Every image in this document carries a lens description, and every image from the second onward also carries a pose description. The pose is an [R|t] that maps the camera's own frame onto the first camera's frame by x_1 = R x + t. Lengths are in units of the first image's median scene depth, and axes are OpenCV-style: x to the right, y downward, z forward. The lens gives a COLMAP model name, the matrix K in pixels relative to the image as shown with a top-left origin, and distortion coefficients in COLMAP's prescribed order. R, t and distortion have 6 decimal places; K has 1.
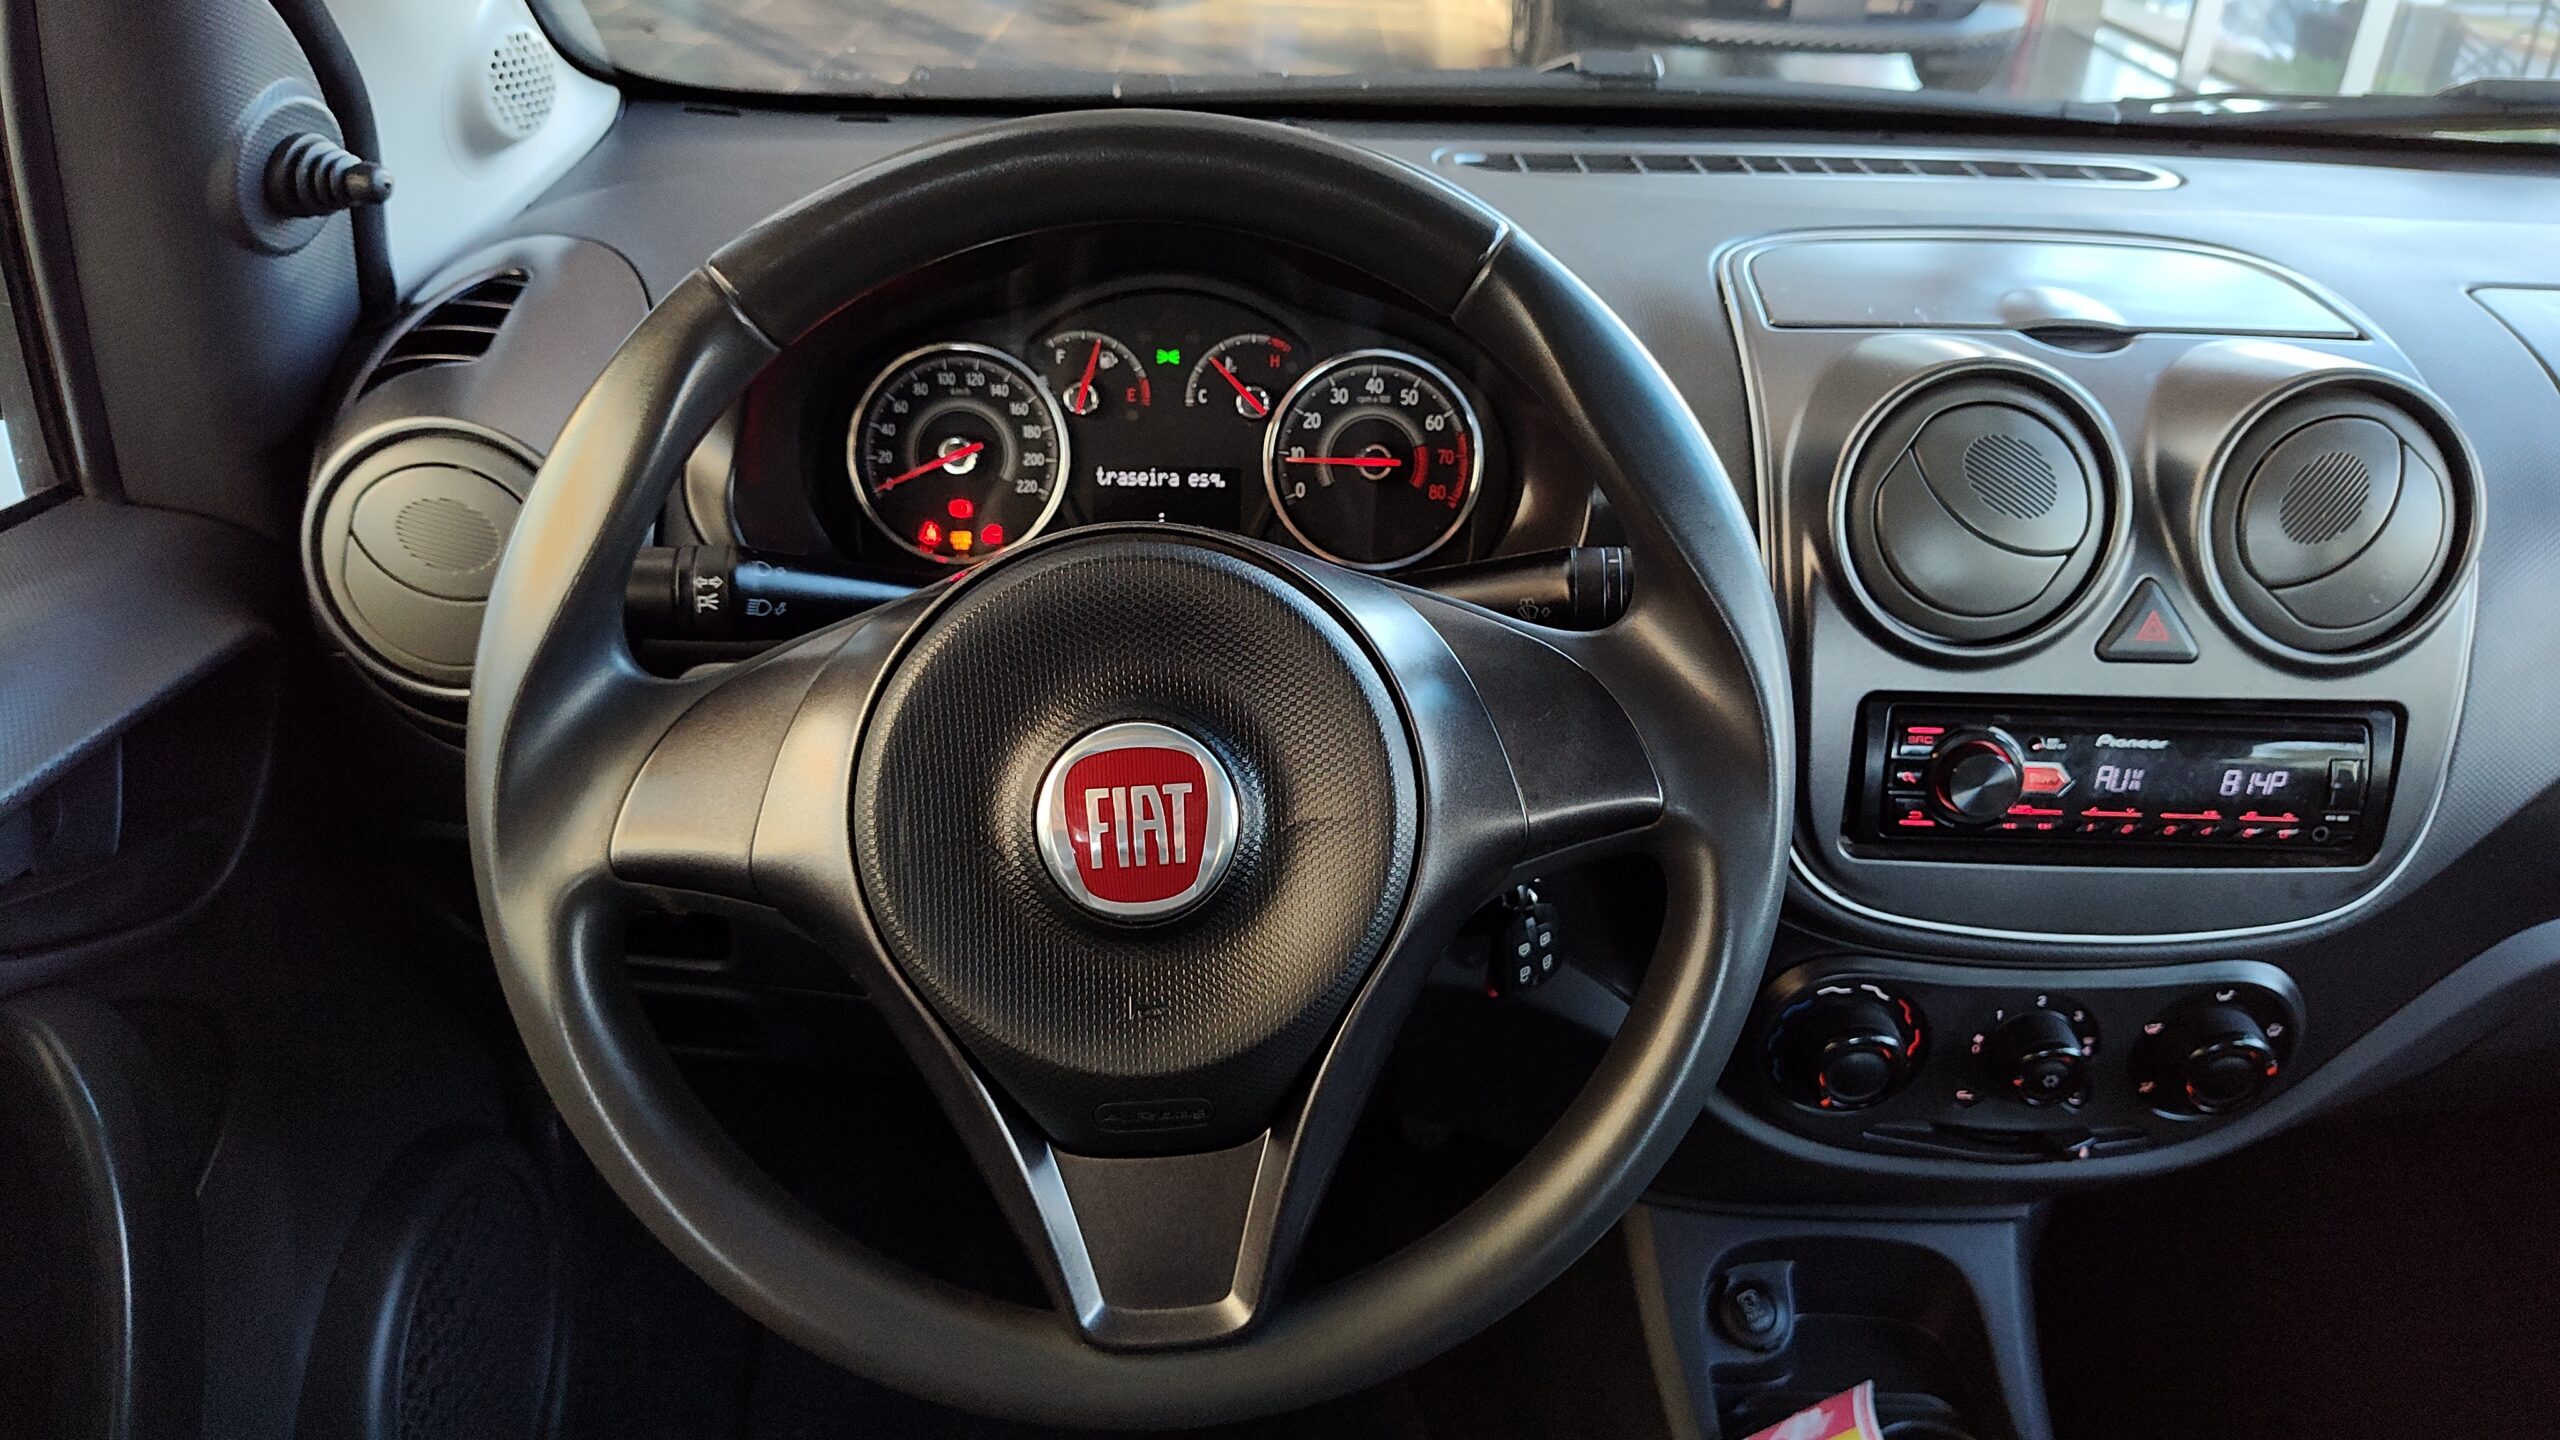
lens RADIAL K [[1770.0, 0, 1280.0], [0, 1770.0, 720.0], [0, 0, 1]] dist [0.025181, -0.055642]
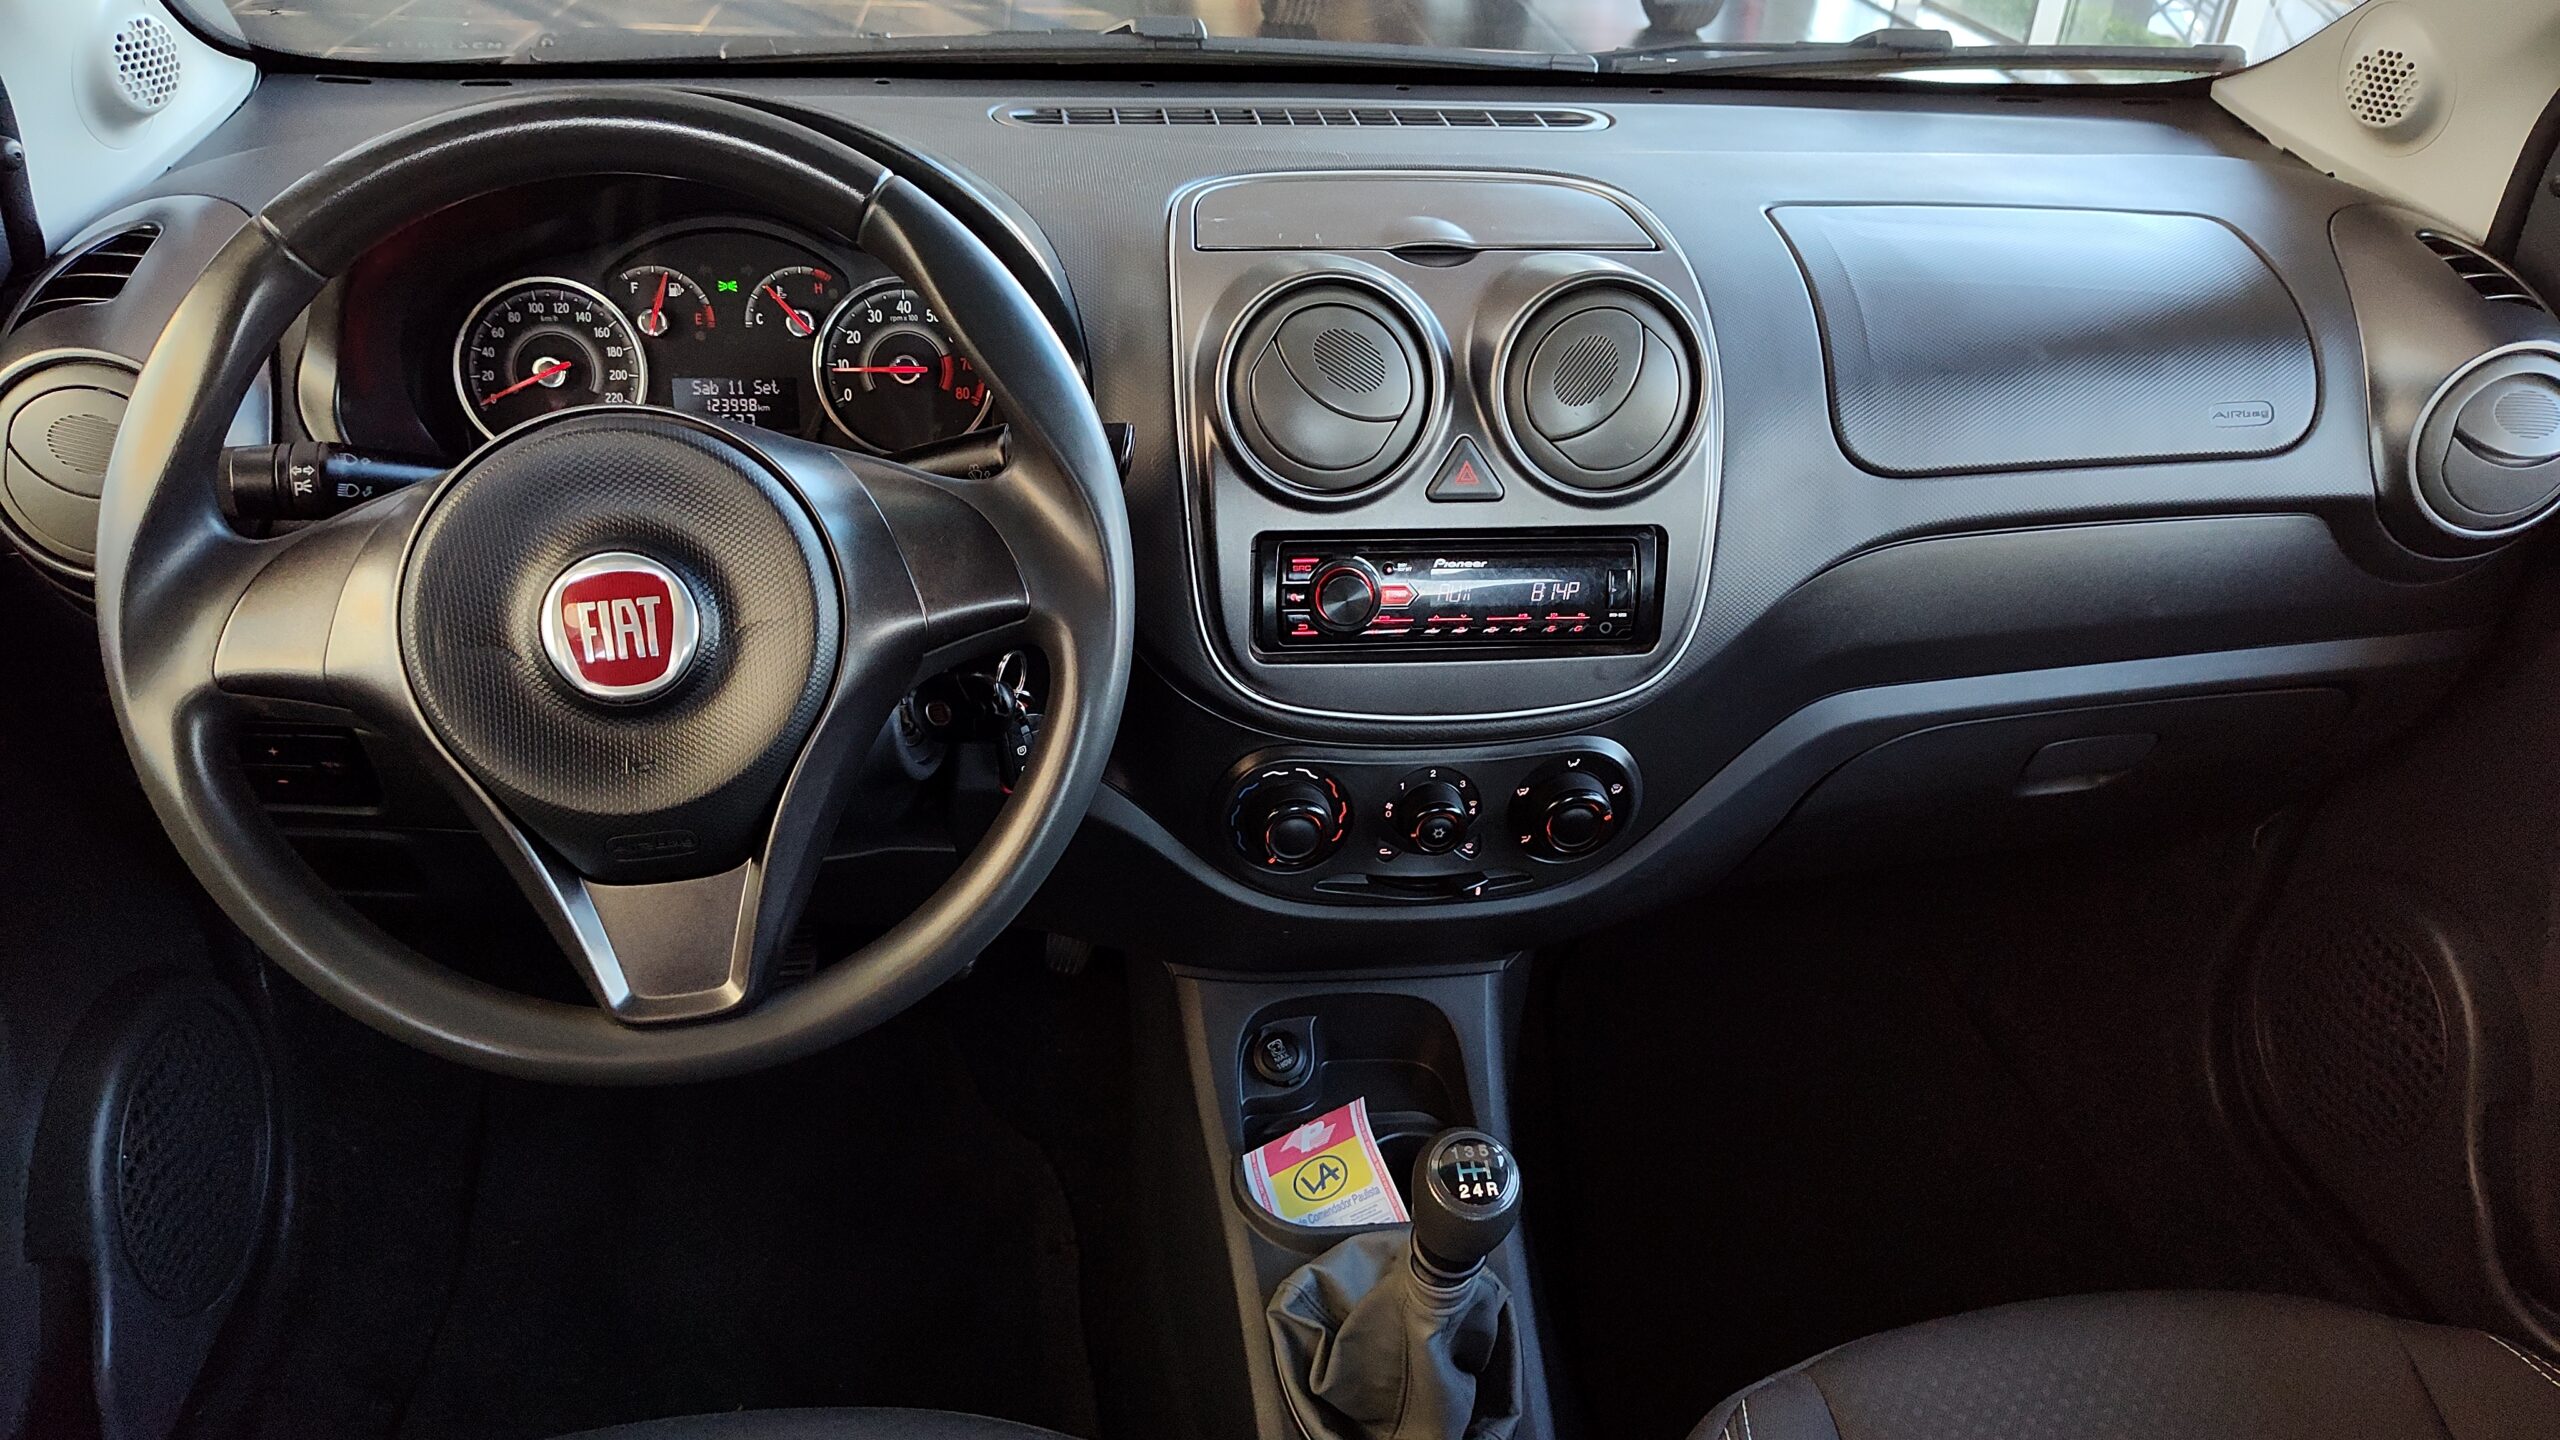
lens RADIAL K [[1764.9, 0, 1279.1], [0, 1764.9, 751.2], [0, 0, 1]] dist [0.038352, -0.048305]
pose [[0.994826, -0.047771, 0.089660, 0.202375], [0.043528, 0.997865, 0.048694, 0.074459], [-0.091795, -0.044539, 0.994781, -0.271749]]
